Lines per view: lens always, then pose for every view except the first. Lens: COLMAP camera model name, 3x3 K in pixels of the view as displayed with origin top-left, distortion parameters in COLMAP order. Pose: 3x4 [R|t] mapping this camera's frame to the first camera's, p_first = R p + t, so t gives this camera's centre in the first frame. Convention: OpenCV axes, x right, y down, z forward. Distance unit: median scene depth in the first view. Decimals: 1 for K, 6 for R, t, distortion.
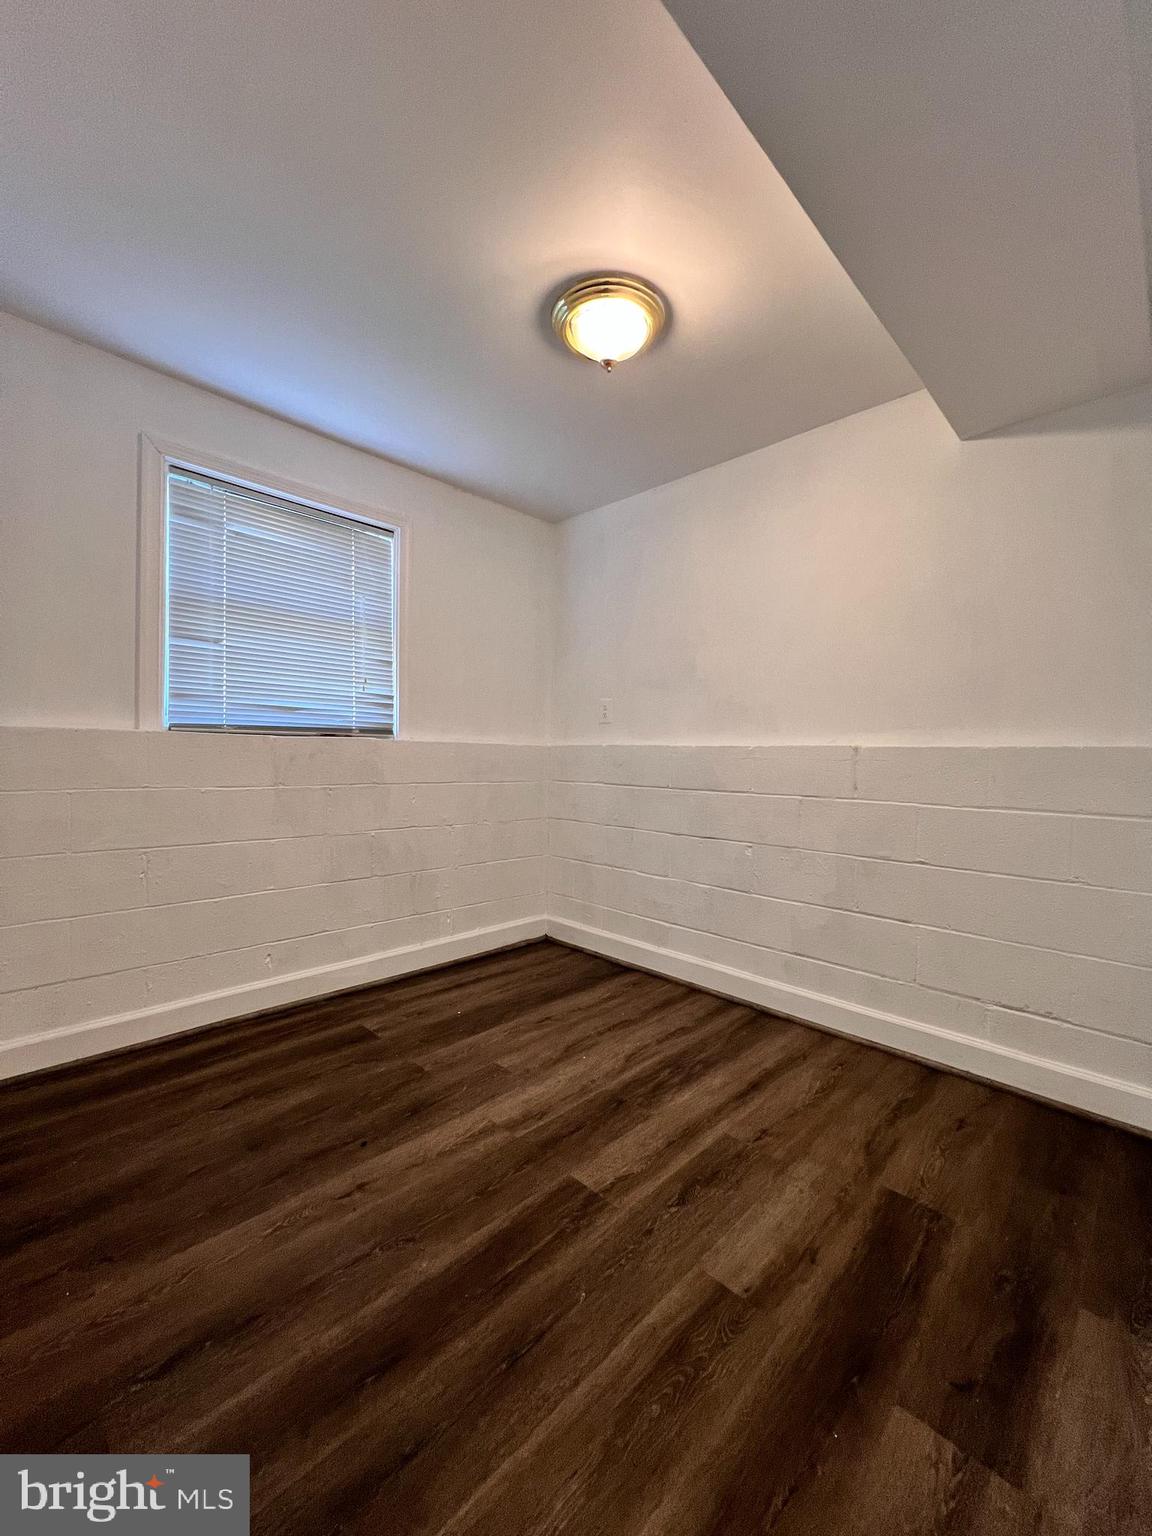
lens RADIAL K [[617.0, 0, 576.9], [0, 617.0, 762.6], [0, 0, 1]] dist [-0.000243, -0.000181]
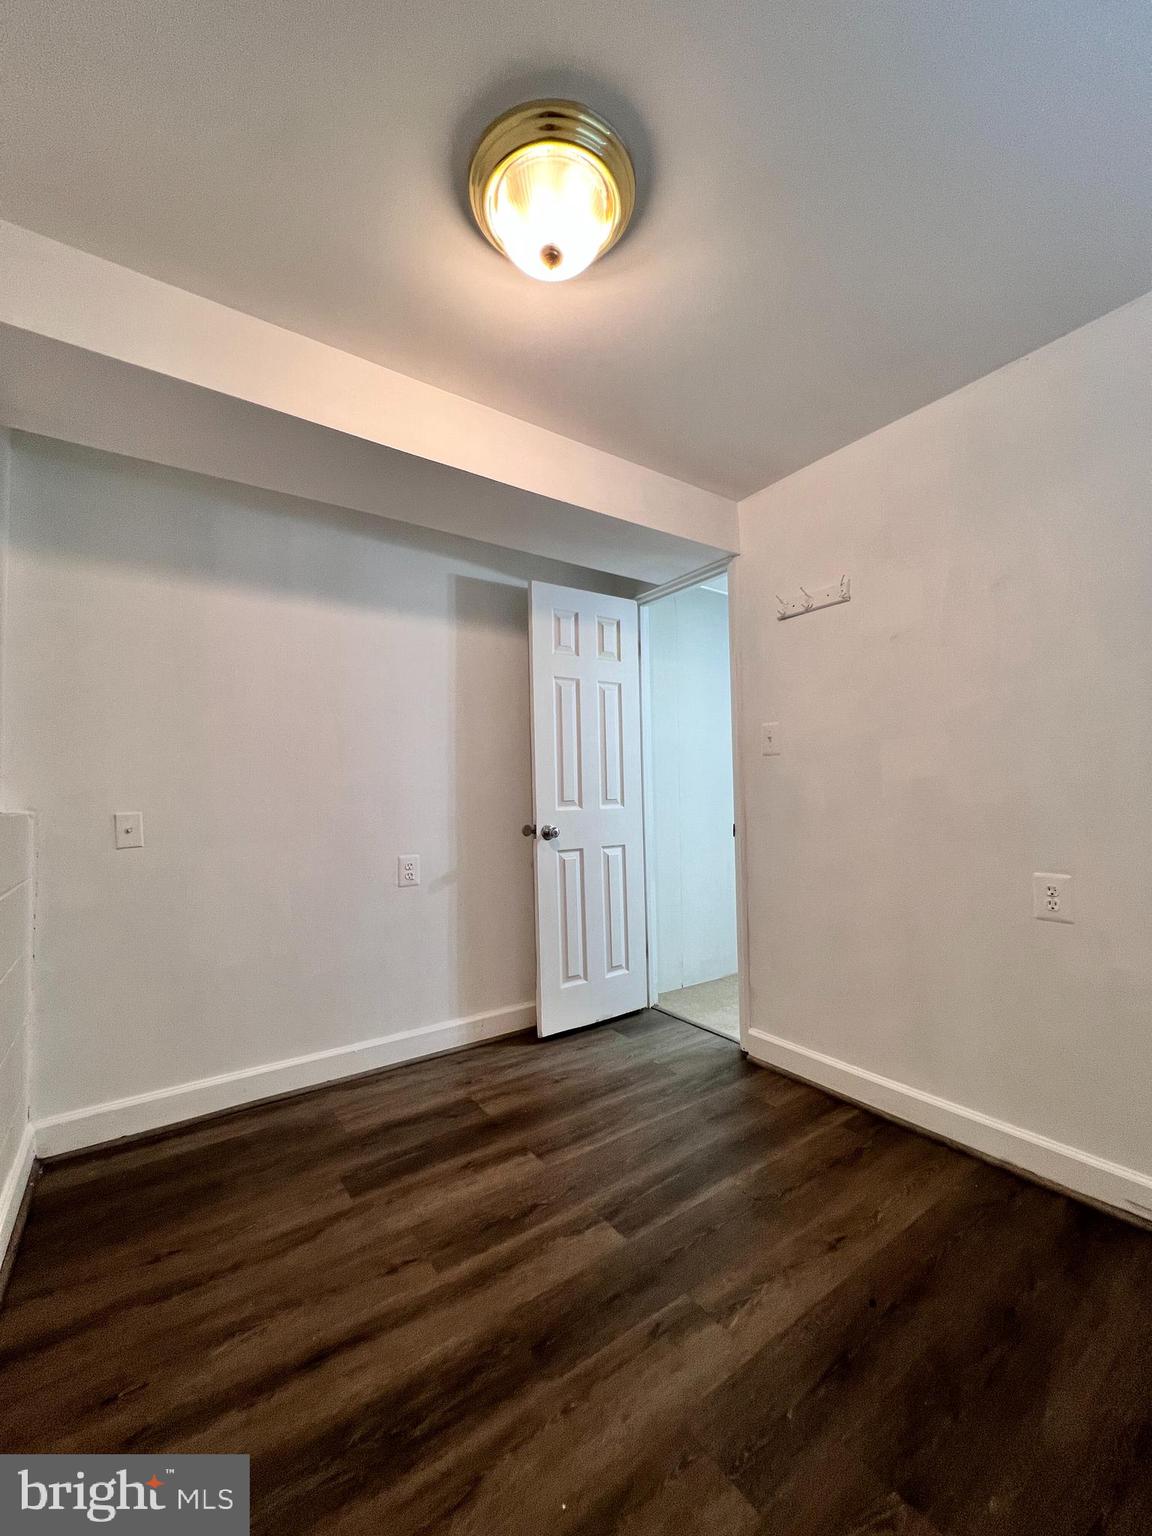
lens RADIAL K [[617.0, 0, 576.0], [0, 617.0, 772.6], [0, 0, 1]] dist [-0.000243, -0.000181]
pose [[-0.984331, 0.004888, 0.176261, -0.103098], [0.001819, 0.999844, -0.017567, -0.075830], [-0.176320, -0.016971, -0.984187, 1.876454]]
